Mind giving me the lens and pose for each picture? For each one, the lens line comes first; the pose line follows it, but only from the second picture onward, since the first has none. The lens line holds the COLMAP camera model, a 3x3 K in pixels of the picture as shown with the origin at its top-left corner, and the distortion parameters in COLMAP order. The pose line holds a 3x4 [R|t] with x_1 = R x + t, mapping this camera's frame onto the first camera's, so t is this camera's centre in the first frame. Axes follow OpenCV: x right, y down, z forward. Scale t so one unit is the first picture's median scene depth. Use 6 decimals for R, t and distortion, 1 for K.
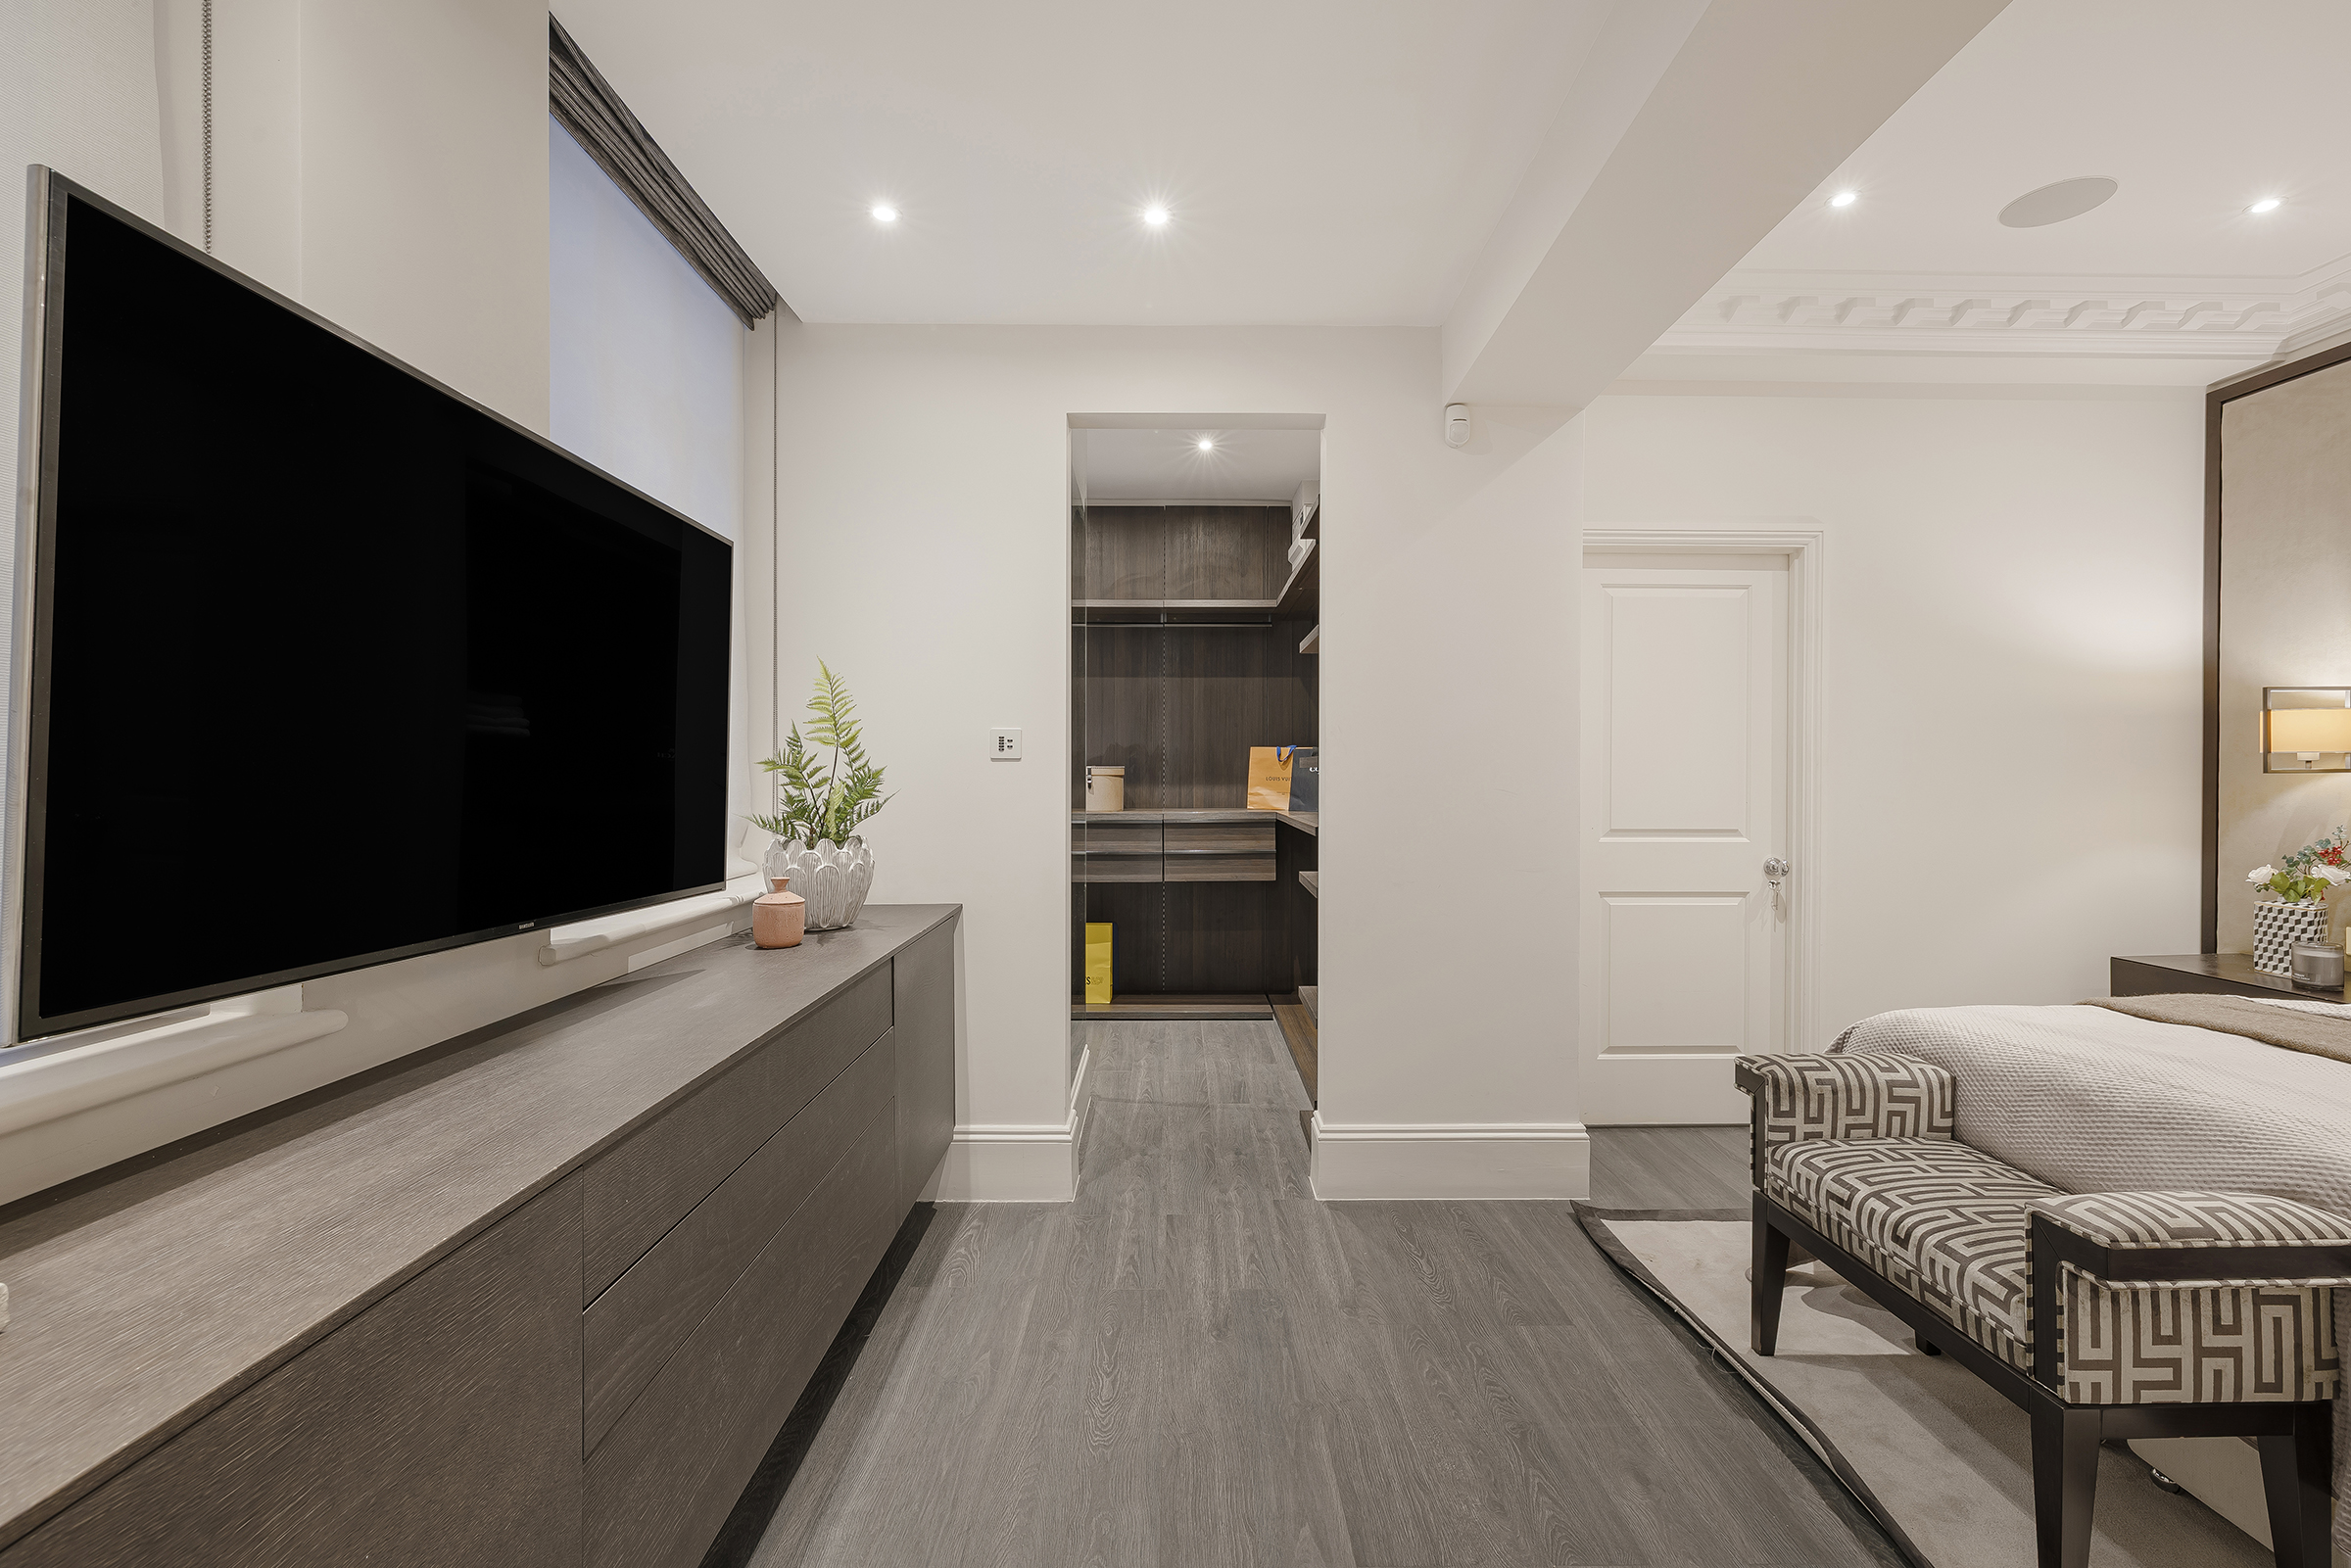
lens RADIAL K [[1052.6, 0, 1174.0], [0, 1052.6, 779.1], [0, 0, 1]] dist [0.002329, 0.000750]
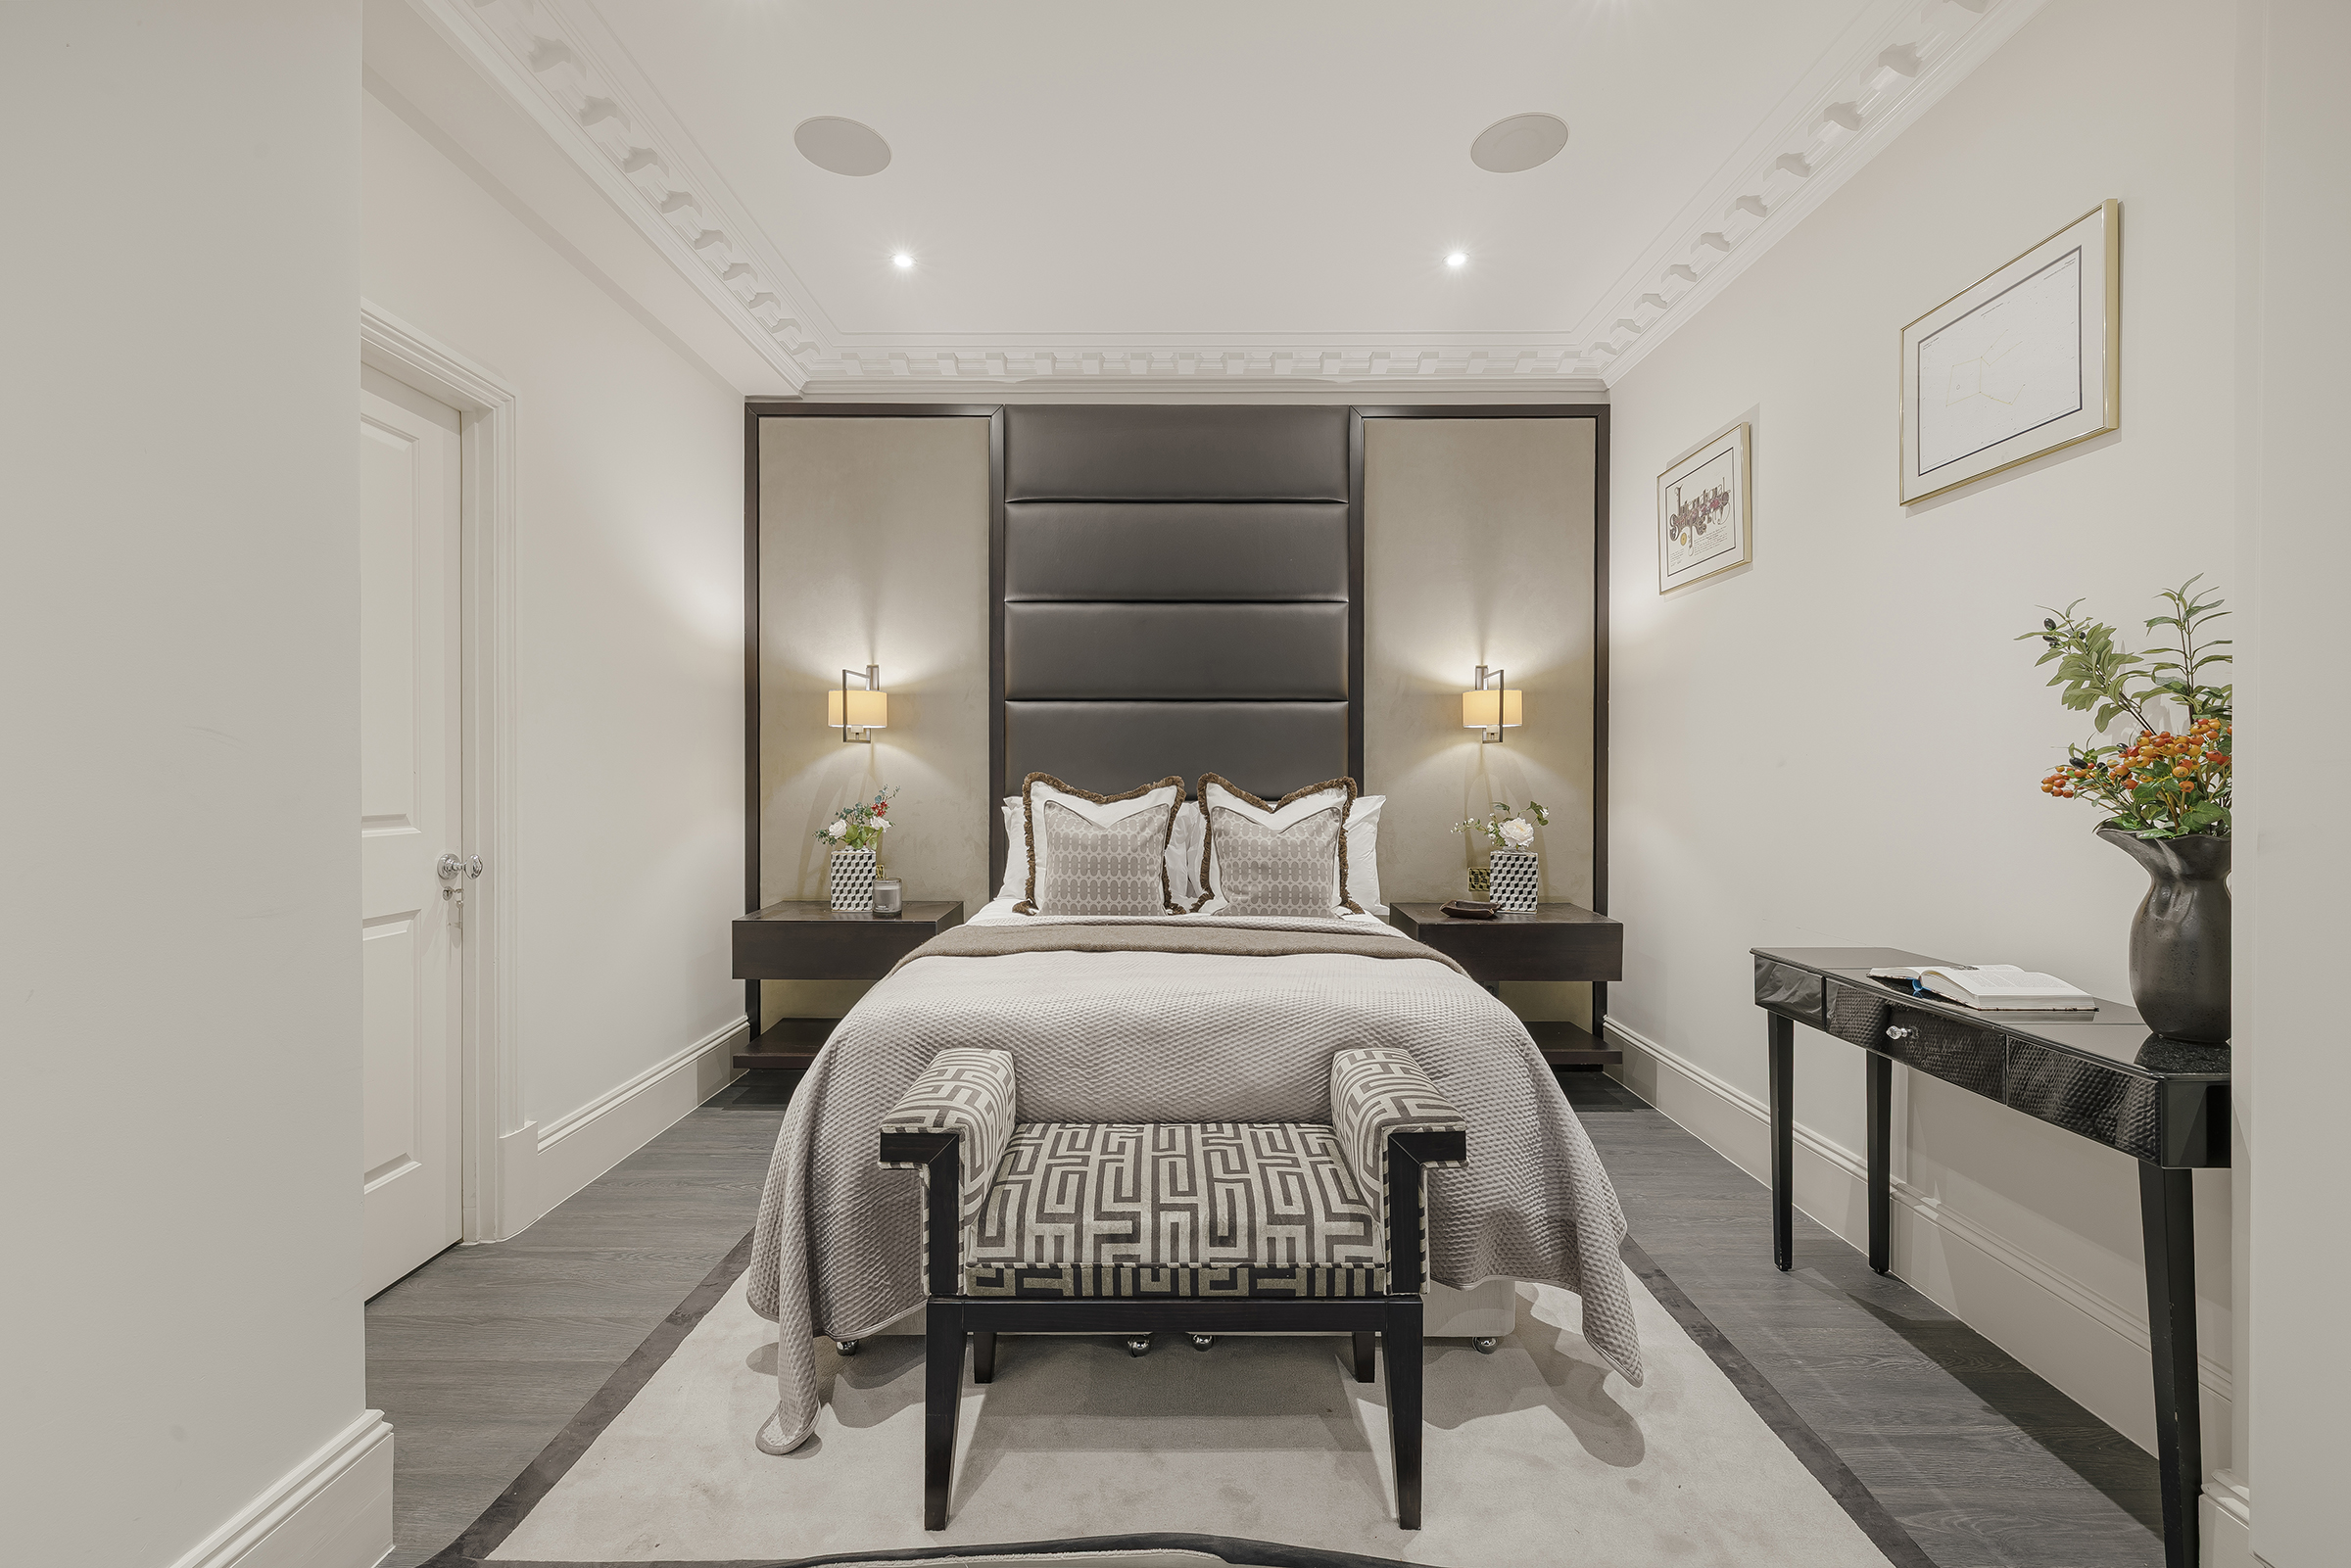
lens RADIAL K [[996.6, 0, 1172.9], [0, 996.6, 776.2], [0, 0, 1]] dist [0.000785, 0.001218]
pose [[0.007474, -0.004534, 0.999962, -0.106419], [0.008284, 0.999956, 0.004472, 0.040940], [-0.999938, 0.008251, 0.007511, 0.829467]]
